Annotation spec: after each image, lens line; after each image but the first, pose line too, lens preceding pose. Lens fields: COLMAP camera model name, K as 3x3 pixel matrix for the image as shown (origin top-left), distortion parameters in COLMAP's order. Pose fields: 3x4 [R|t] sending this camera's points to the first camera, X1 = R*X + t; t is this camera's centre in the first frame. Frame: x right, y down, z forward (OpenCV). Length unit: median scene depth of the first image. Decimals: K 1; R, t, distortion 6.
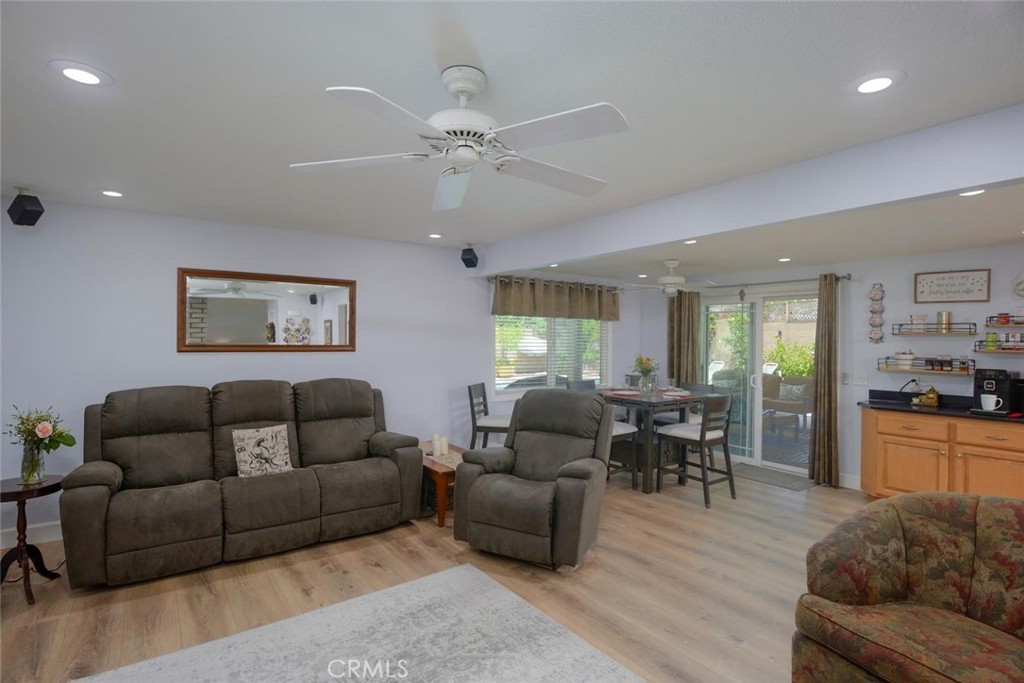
lens RADIAL K [[502.4, 0, 514.7], [0, 502.4, 338.0], [0, 0, 1]] dist [-0.017558, -0.000073]
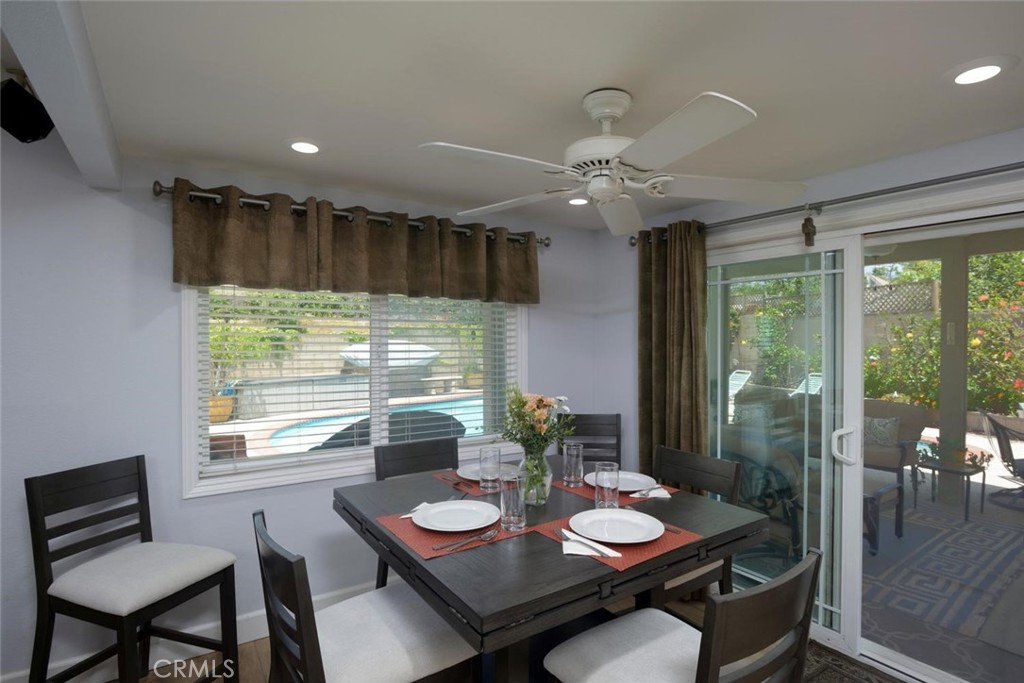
lens RADIAL K [[502.4, 0, 512.2], [0, 502.4, 341.8], [0, 0, 1]] dist [-0.017558, -0.000073]
pose [[0.999153, -0.009476, -0.040033, 0.212742], [0.009577, 0.999951, 0.002345, 0.001438], [0.040009, -0.002726, 0.999196, 0.545203]]
